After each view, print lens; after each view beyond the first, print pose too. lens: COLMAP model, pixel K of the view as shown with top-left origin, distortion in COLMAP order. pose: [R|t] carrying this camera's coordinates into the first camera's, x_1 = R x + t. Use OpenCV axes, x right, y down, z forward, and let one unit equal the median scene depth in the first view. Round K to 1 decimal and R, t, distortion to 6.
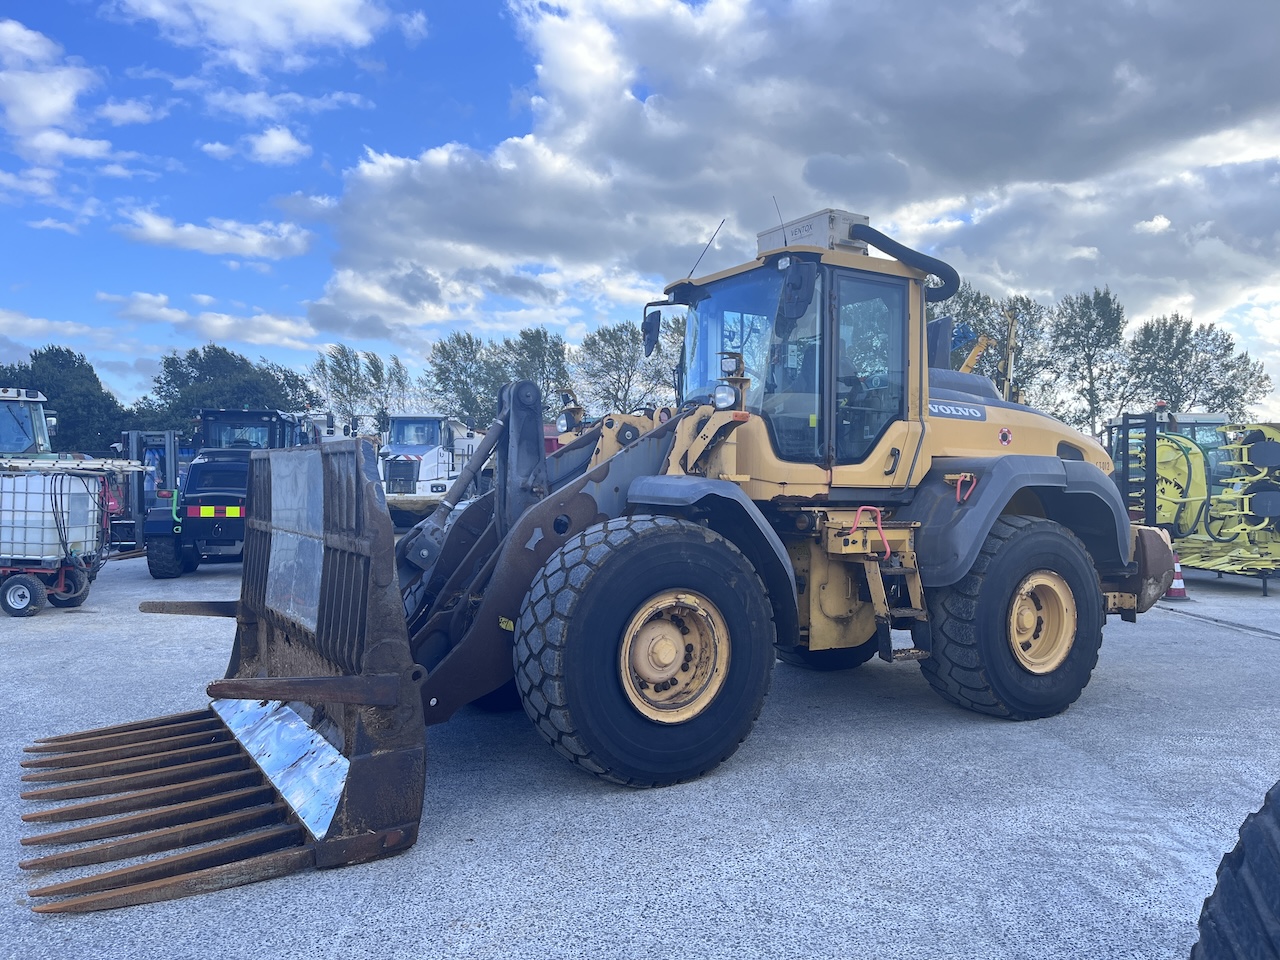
lens RADIAL K [[977.1, 0, 673.1], [0, 977.1, 527.0], [0, 0, 1]] dist [0.252716, -0.330451]
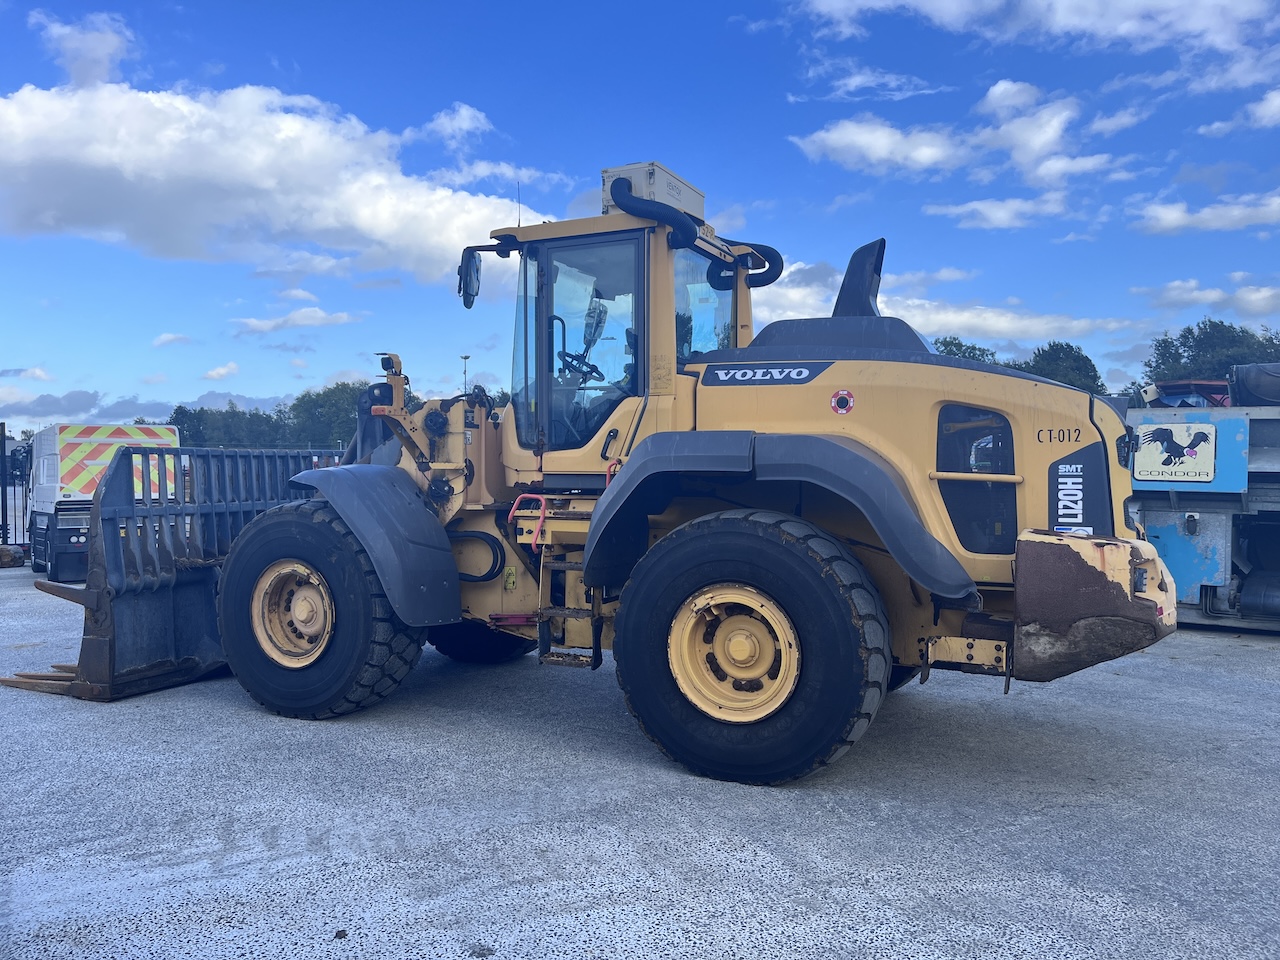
lens RADIAL K [[967.1, 0, 639.5], [0, 967.1, 454.5], [0, 0, 1]] dist [0.047750, -0.079251]
pose [[0.512337, -0.016296, -0.858630, 0.742190], [-0.027392, 0.999001, -0.035305, -0.021029], [0.858347, 0.041607, 0.511379, 0.432364]]
